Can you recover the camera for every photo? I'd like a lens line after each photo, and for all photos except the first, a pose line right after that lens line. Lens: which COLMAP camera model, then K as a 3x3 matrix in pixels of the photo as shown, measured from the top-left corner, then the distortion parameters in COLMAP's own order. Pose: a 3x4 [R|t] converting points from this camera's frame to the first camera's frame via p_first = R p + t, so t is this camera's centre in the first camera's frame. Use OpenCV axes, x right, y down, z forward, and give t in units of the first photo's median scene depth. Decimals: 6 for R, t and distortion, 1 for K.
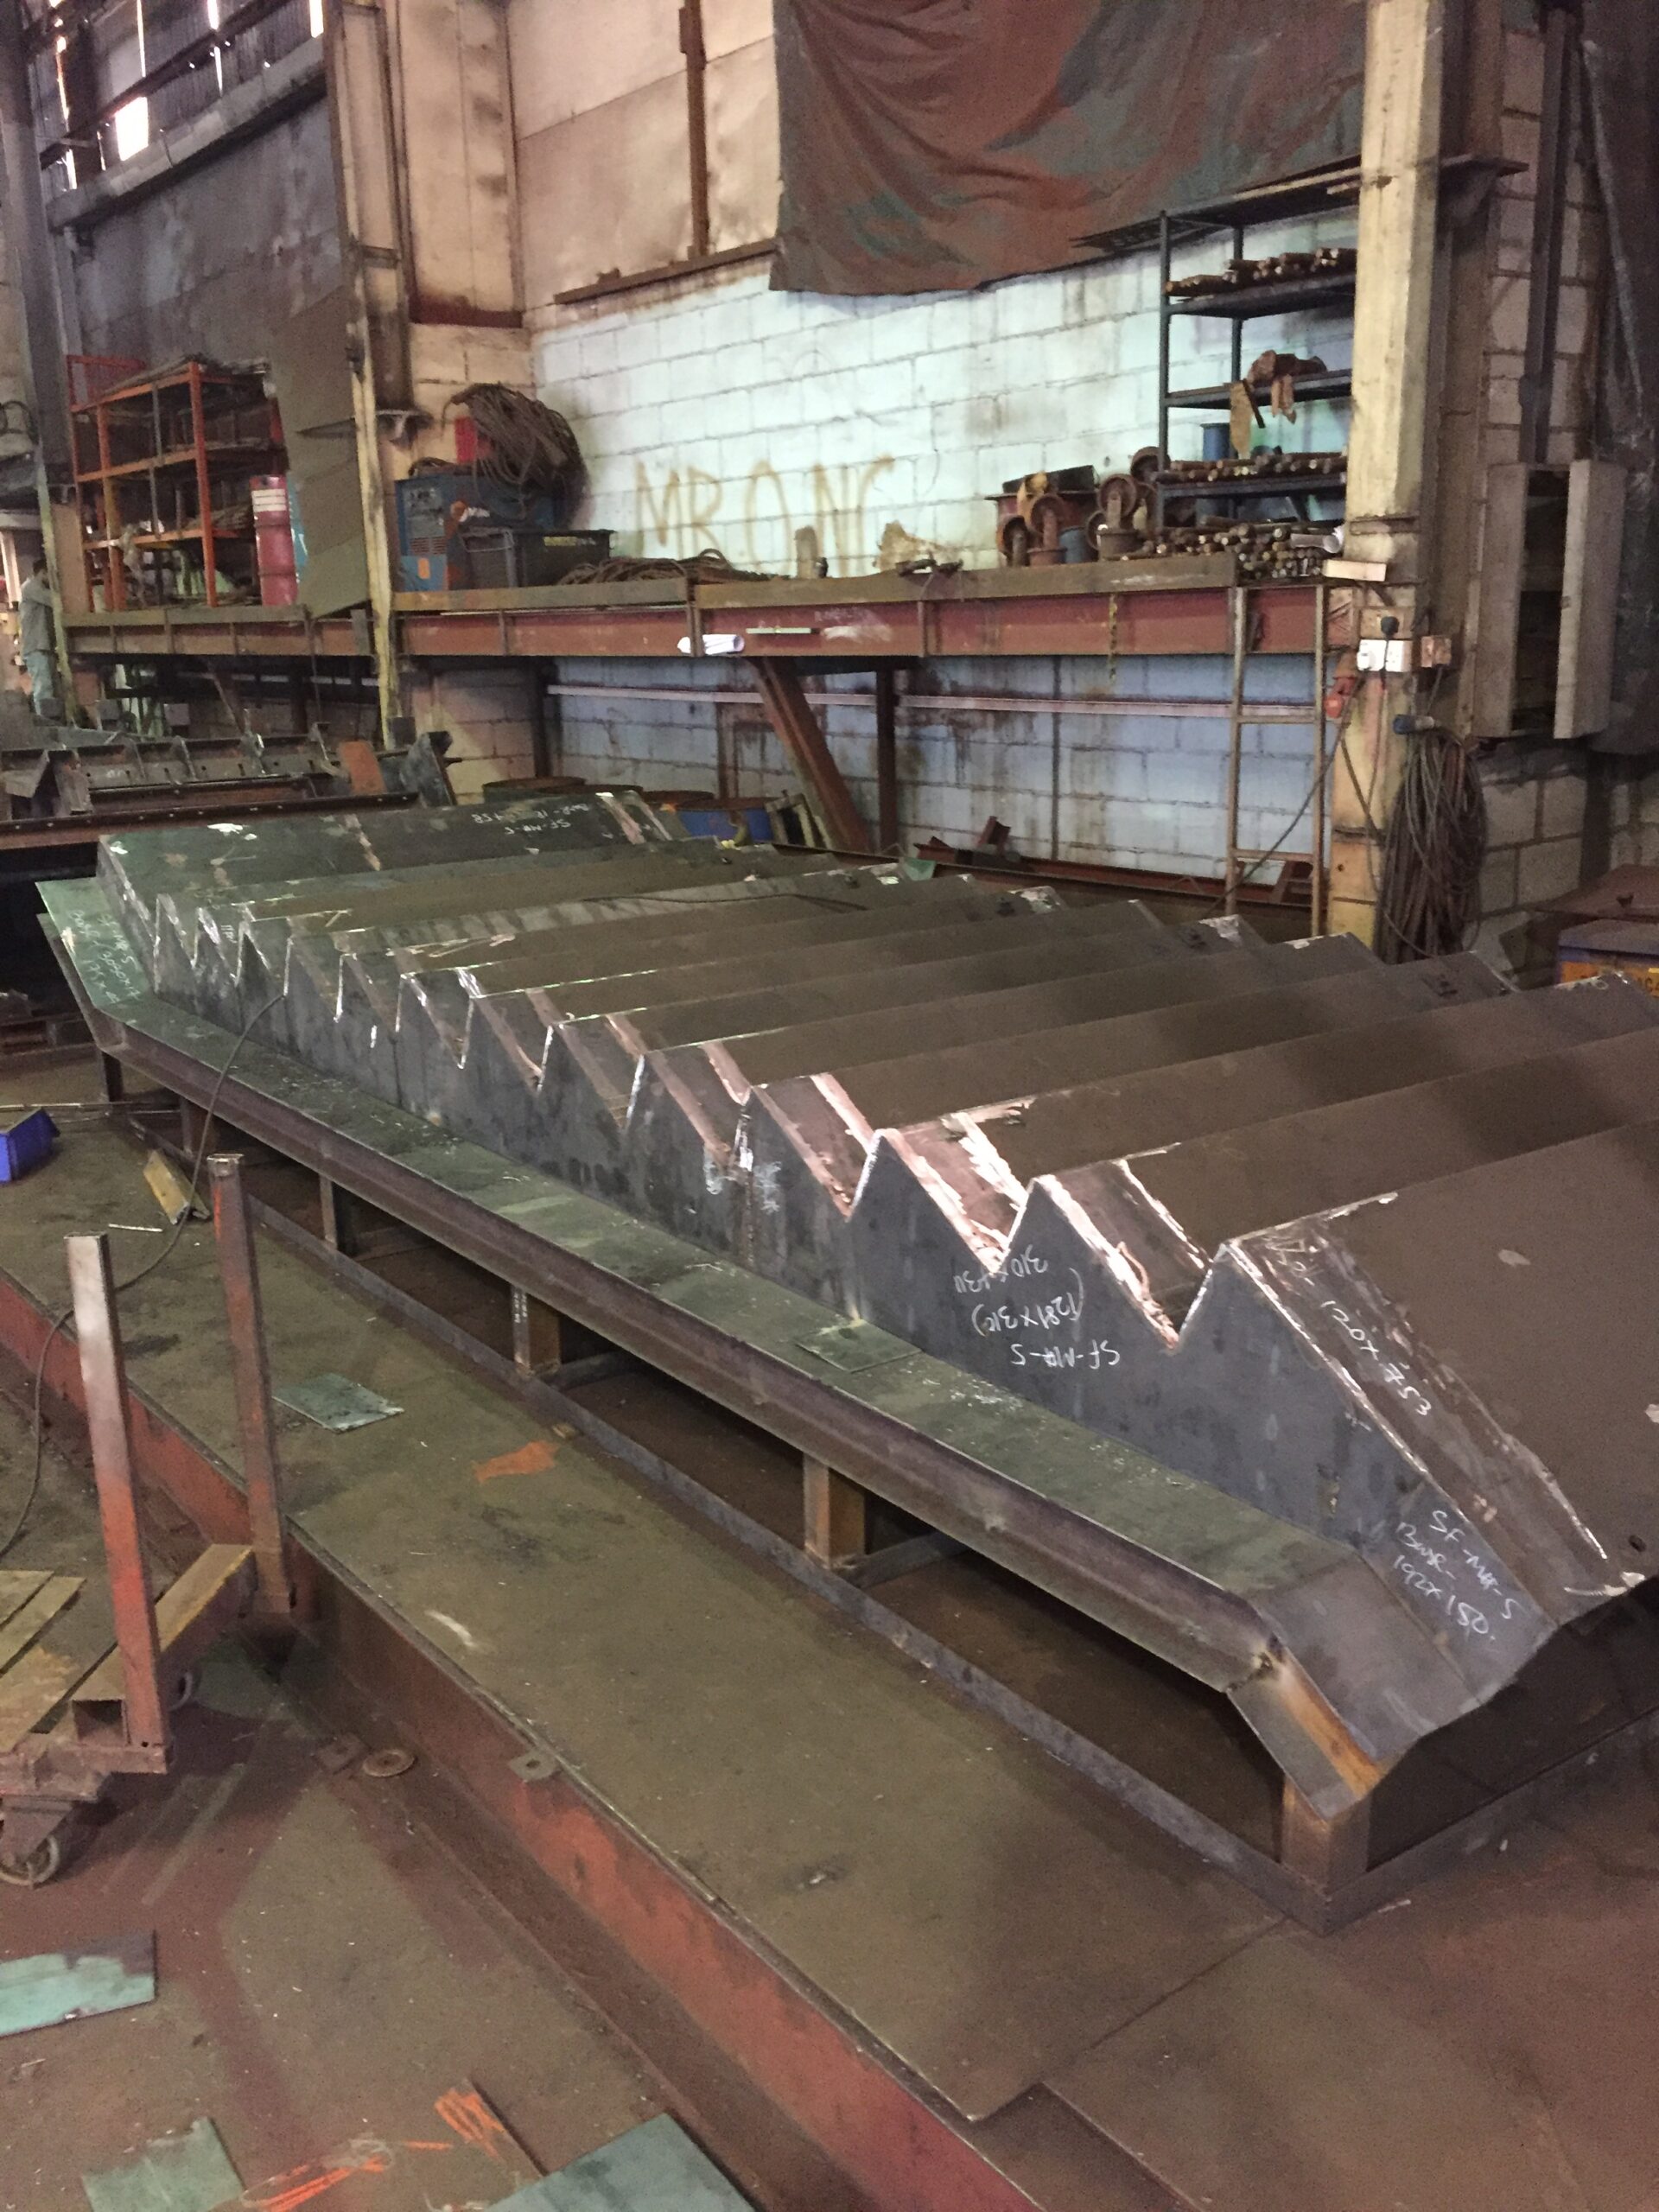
lens RADIAL K [[1883.4, 0, 837.4], [0, 1883.4, 1107.9], [0, 0, 1]] dist [0.079714, -0.115893]
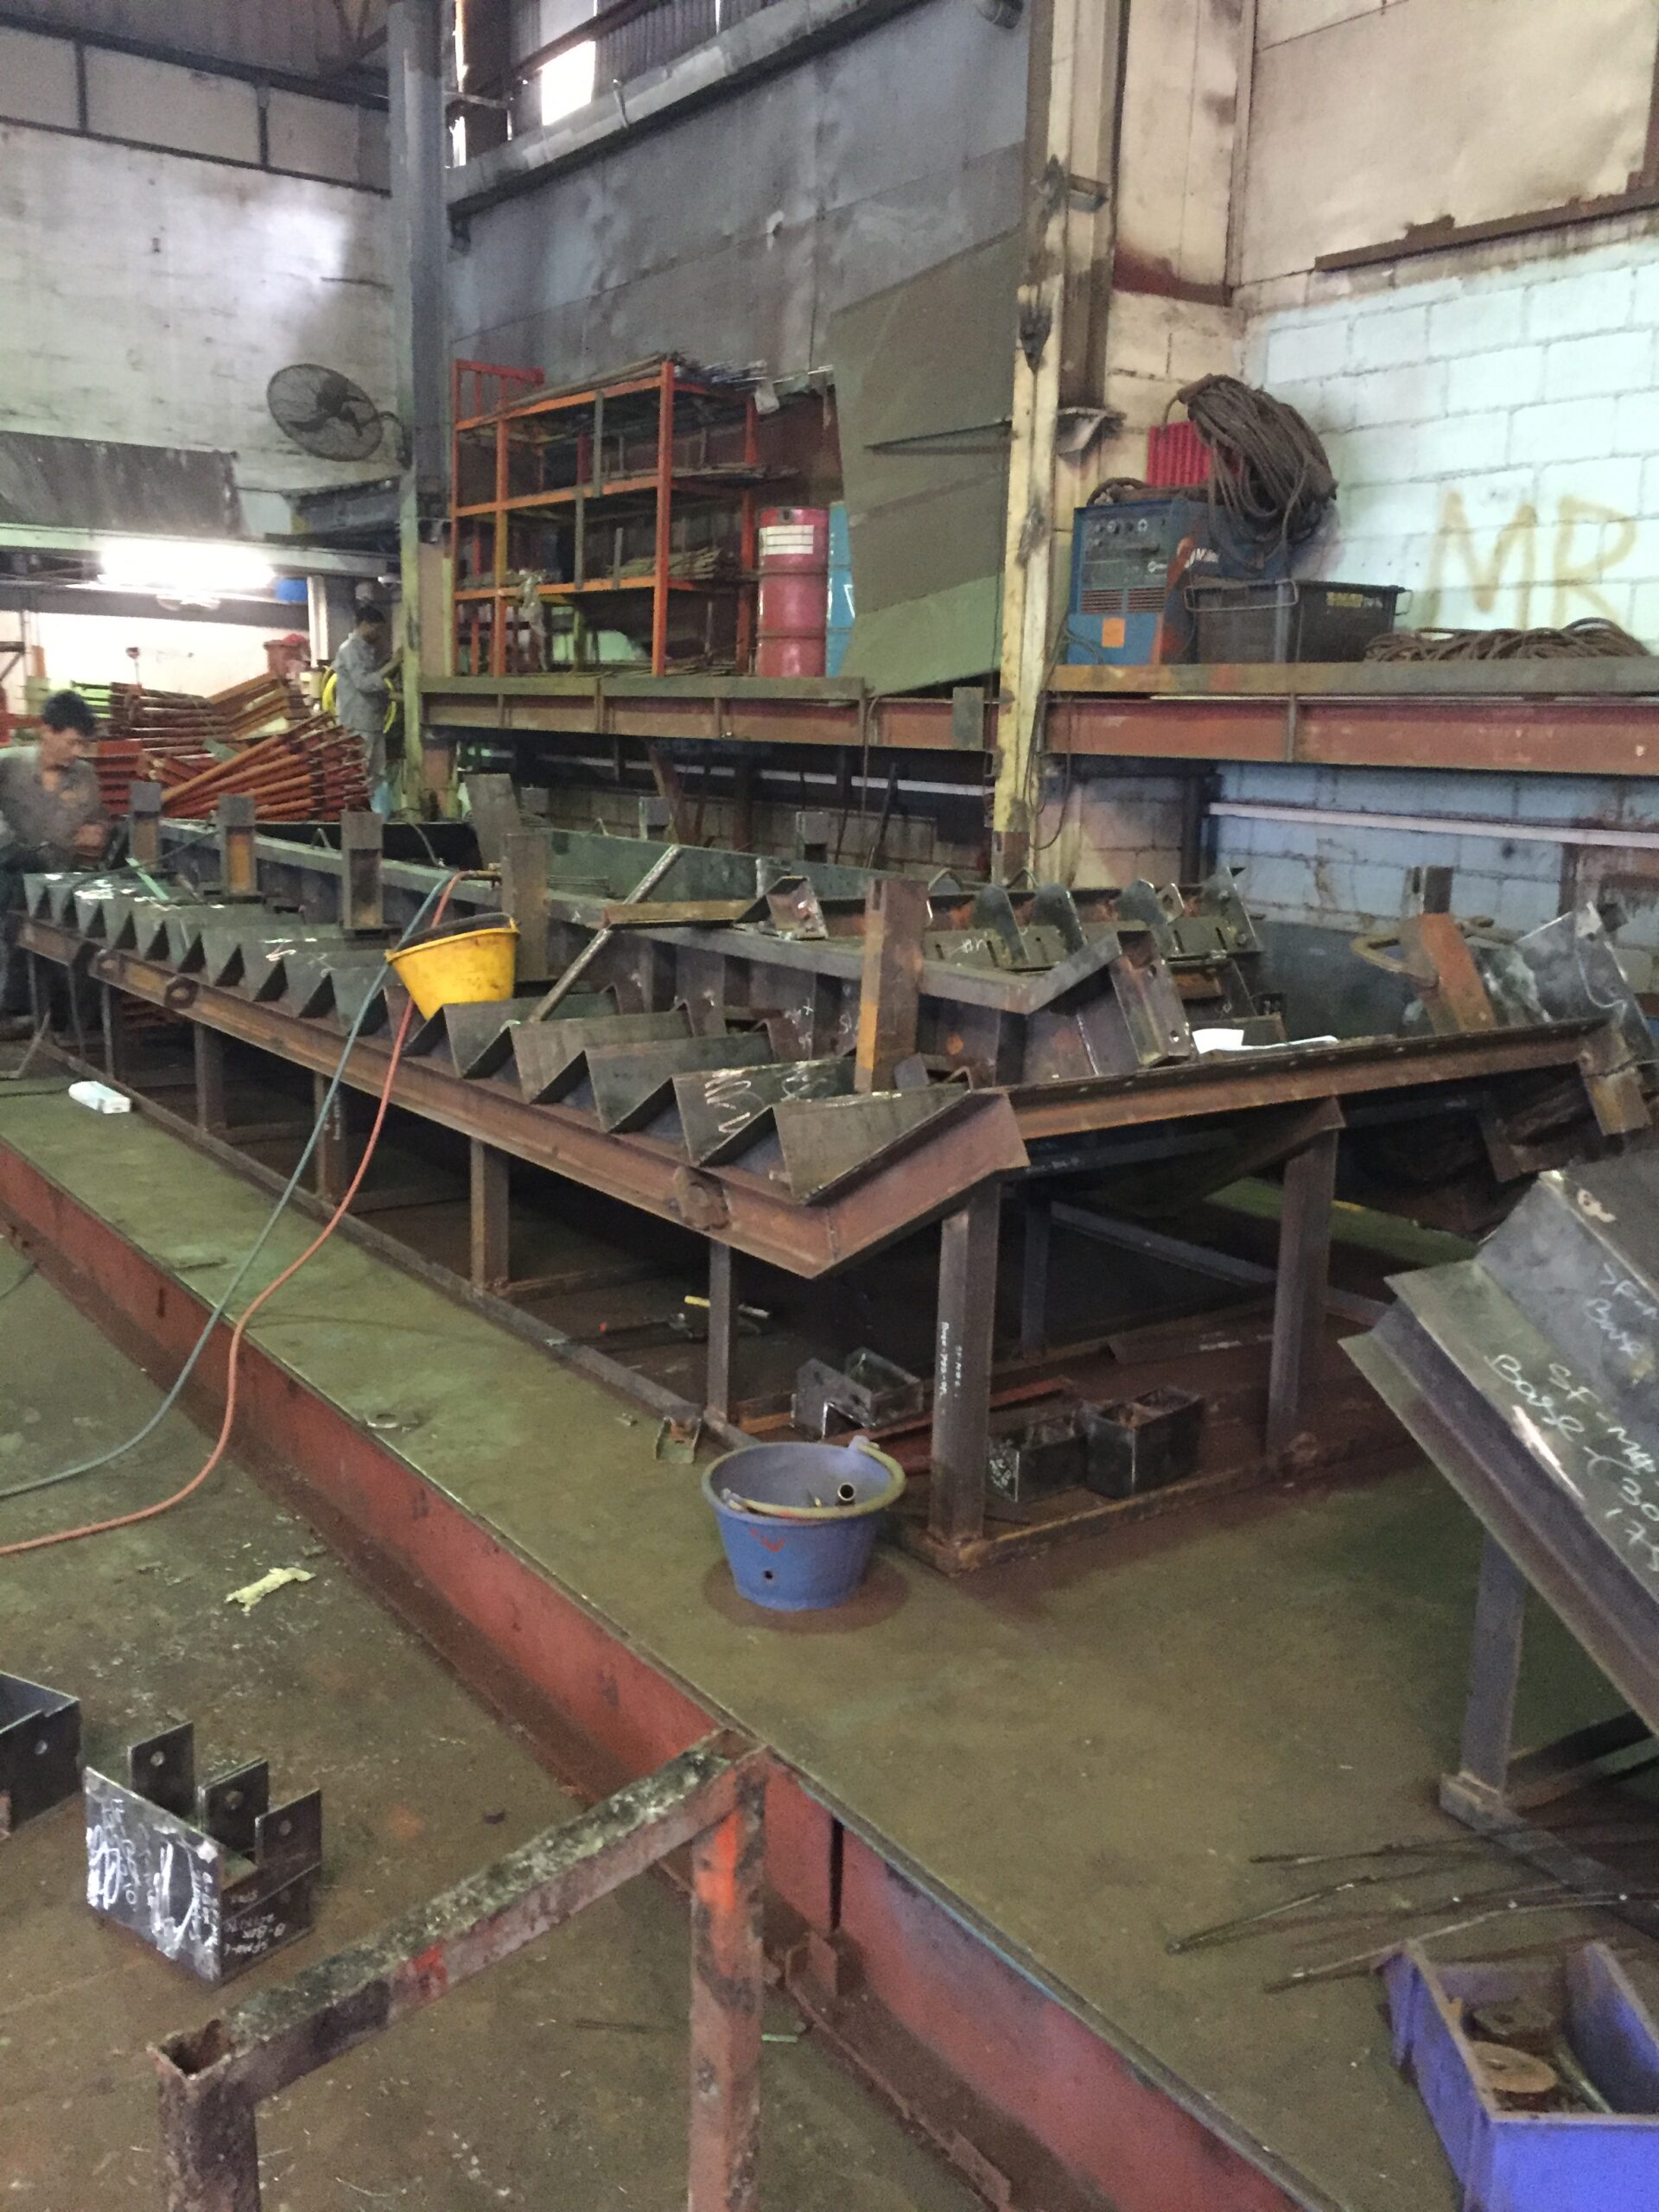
lens RADIAL K [[1891.2, 0, 829.5], [0, 1891.2, 1106.0], [0, 0, 1]] dist [0.093713, -0.132622]
pose [[0.997535, 0.059934, -0.036502, -0.296763], [-0.061789, 0.996732, -0.052031, -0.070368], [0.033264, 0.054158, 0.997978, 0.319417]]
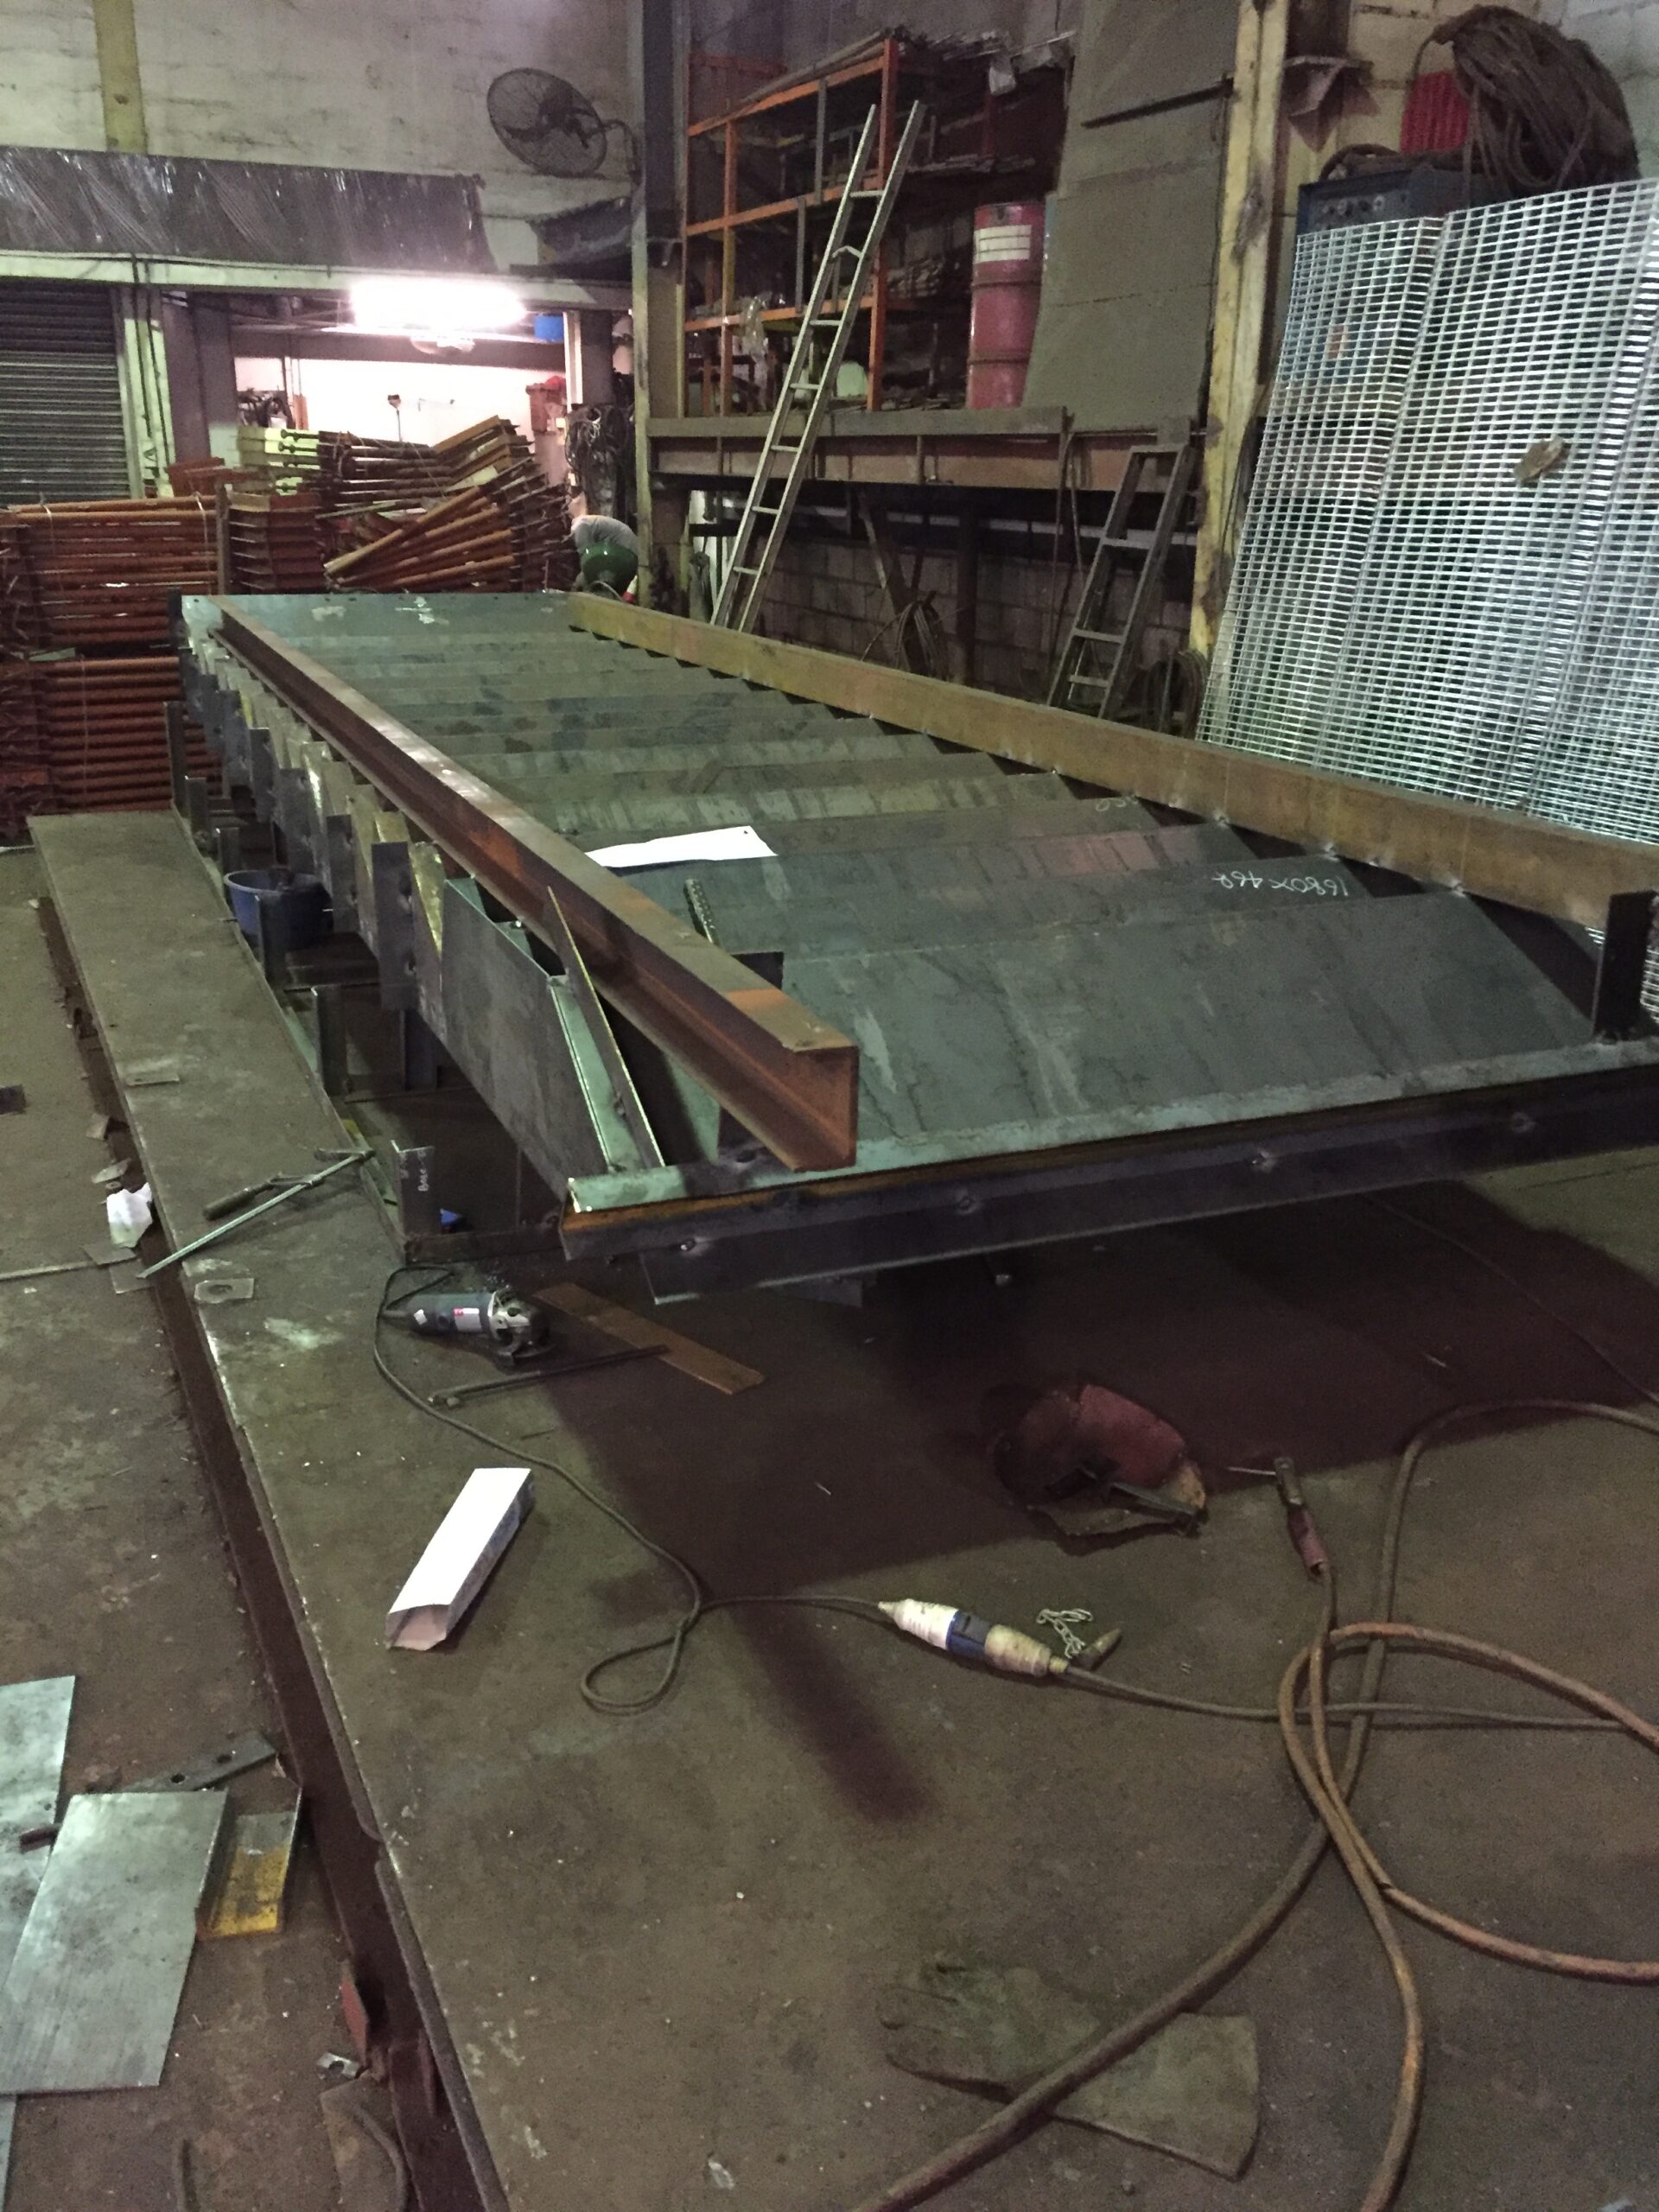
lens RADIAL K [[1891.2, 0, 829.5], [0, 1891.2, 1106.0], [0, 0, 1]] dist [0.093713, -0.132622]
pose [[0.971477, 0.111519, -0.209276, -0.228148], [-0.095522, 0.991785, 0.085082, -0.092851], [0.217044, -0.062664, 0.974148, 0.401603]]
